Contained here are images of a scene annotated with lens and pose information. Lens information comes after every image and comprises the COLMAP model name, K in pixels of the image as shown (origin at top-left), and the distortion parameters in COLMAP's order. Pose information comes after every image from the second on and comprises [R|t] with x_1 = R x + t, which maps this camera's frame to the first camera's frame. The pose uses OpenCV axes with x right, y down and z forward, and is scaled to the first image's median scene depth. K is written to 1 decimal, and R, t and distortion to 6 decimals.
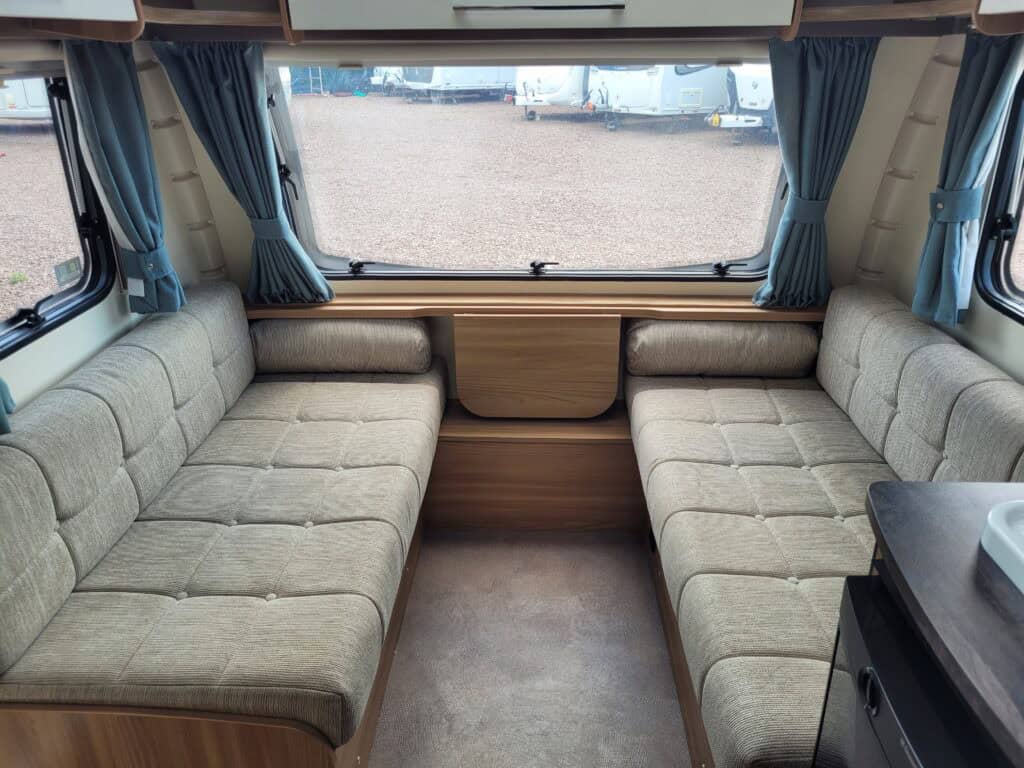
lens RADIAL K [[779.0, 0, 515.4], [0, 779.0, 370.2], [0, 0, 1]] dist [0.044619, -0.036170]
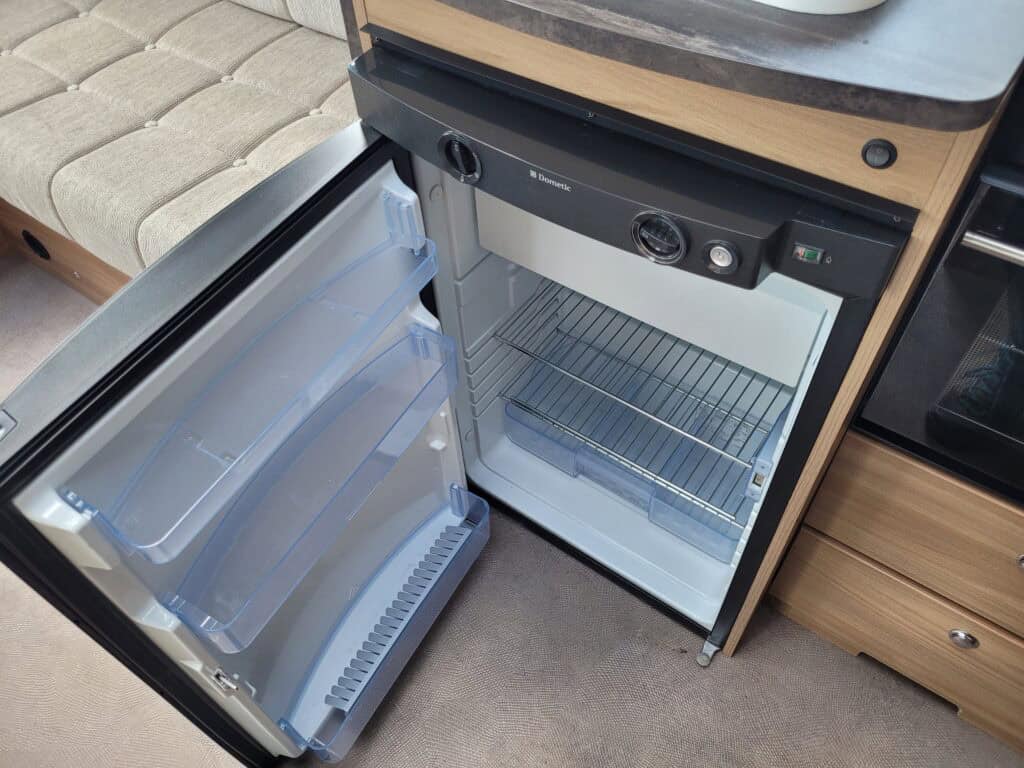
lens RADIAL K [[779.9, 0, 504.9], [0, 779.9, 376.3], [0, 0, 1]] dist [0.043398, -0.031200]
pose [[0.567964, -0.649744, 0.505222, -0.040125], [0.360130, 0.748145, 0.557302, 0.056715], [-0.740083, -0.134582, 0.658912, 0.163344]]
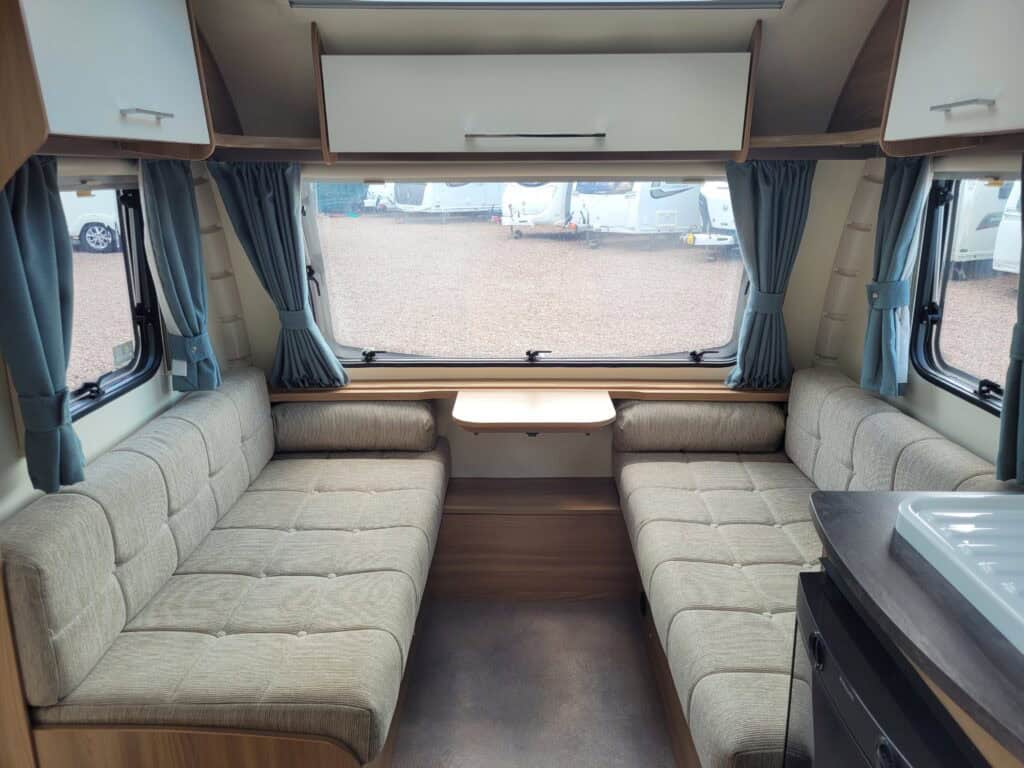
lens RADIAL K [[779.6, 0, 521.8], [0, 779.6, 366.8], [0, 0, 1]] dist [0.036116, -0.008218]
pose [[0.999612, -0.004319, 0.027510, -0.021387], [0.008355, 0.988901, -0.148339, 0.060608], [-0.026564, 0.148511, 0.988554, -0.120869]]
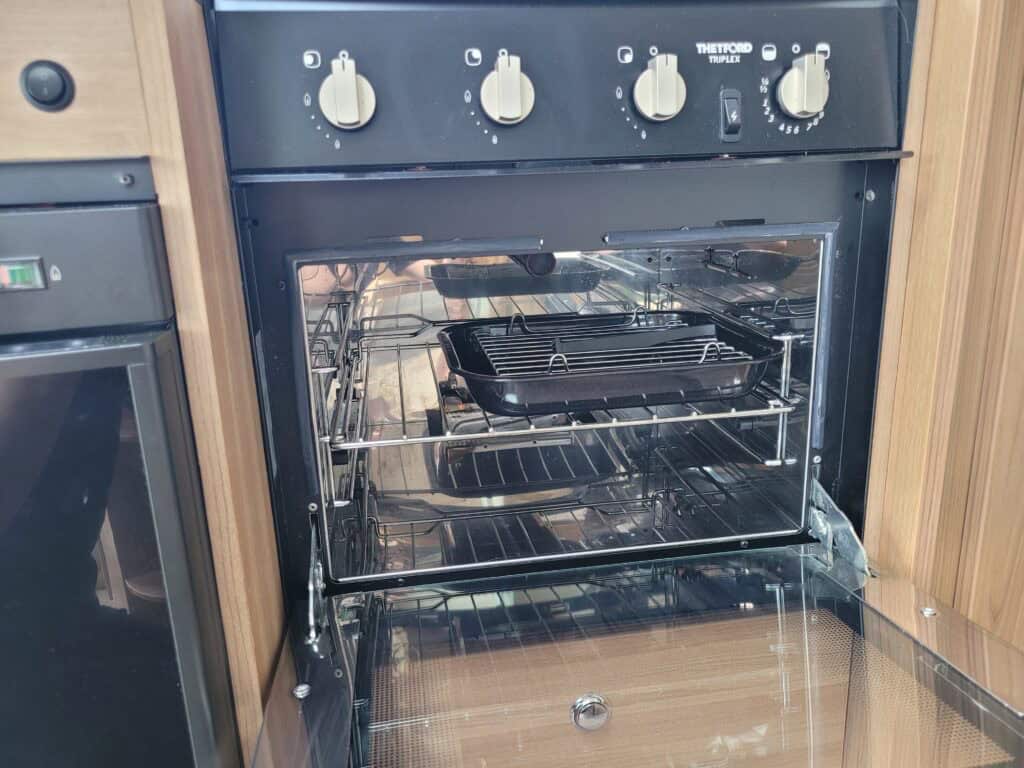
lens RADIAL K [[779.9, 0, 504.9], [0, 779.9, 376.3], [0, 0, 1]] dist [0.043398, -0.031200]
pose [[-0.184934, -0.254205, 0.949305, 0.013575], [0.416003, 0.854904, 0.309968, 0.241885], [-0.890360, 0.452237, -0.052351, 0.203738]]
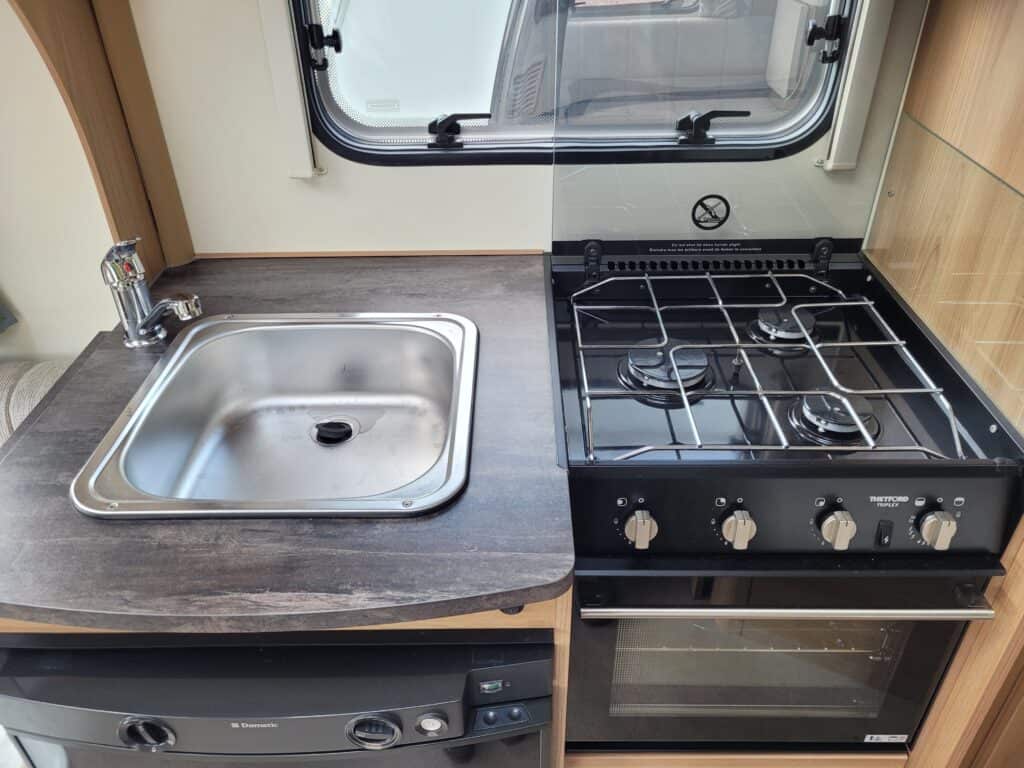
lens RADIAL K [[799.2, 0, 503.2], [0, 799.2, 383.0], [0, 0, 1]] dist [0.041030, -0.038061]
pose [[-0.022520, -0.550045, 0.834832, -0.026372], [0.402140, 0.759526, 0.511276, -0.065489], [-0.915301, 0.347233, 0.204091, 0.151701]]
